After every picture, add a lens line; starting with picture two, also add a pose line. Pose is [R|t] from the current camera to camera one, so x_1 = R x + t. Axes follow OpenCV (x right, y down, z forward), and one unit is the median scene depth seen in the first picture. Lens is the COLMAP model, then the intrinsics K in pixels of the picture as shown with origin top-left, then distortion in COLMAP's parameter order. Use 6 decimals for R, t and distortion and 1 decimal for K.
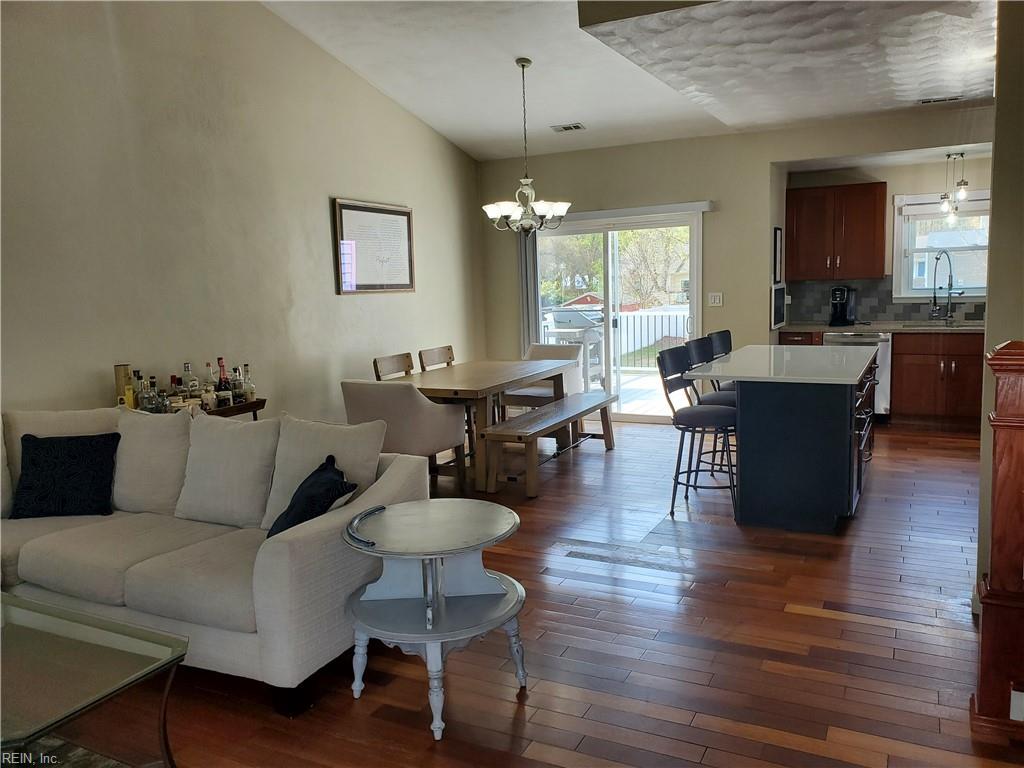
lens RADIAL K [[797.5, 0, 516.1], [0, 797.5, 386.6], [0, 0, 1]] dist [0.071974, -0.055394]
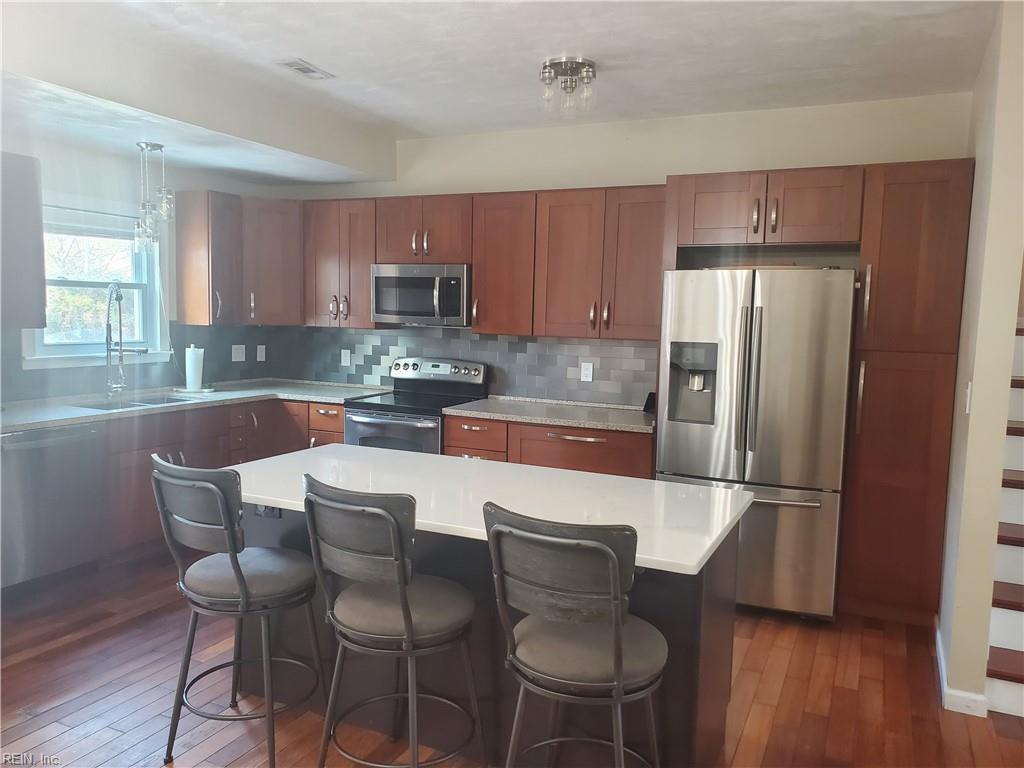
lens RADIAL K [[788.4, 0, 514.4], [0, 788.4, 385.1], [0, 0, 1]] dist [0.050500, -0.006280]
pose [[-0.038899, -0.062170, 0.997307, -0.176840], [0.115553, 0.991087, 0.066289, -0.126437], [-0.992539, 0.117820, -0.031369, 0.948390]]
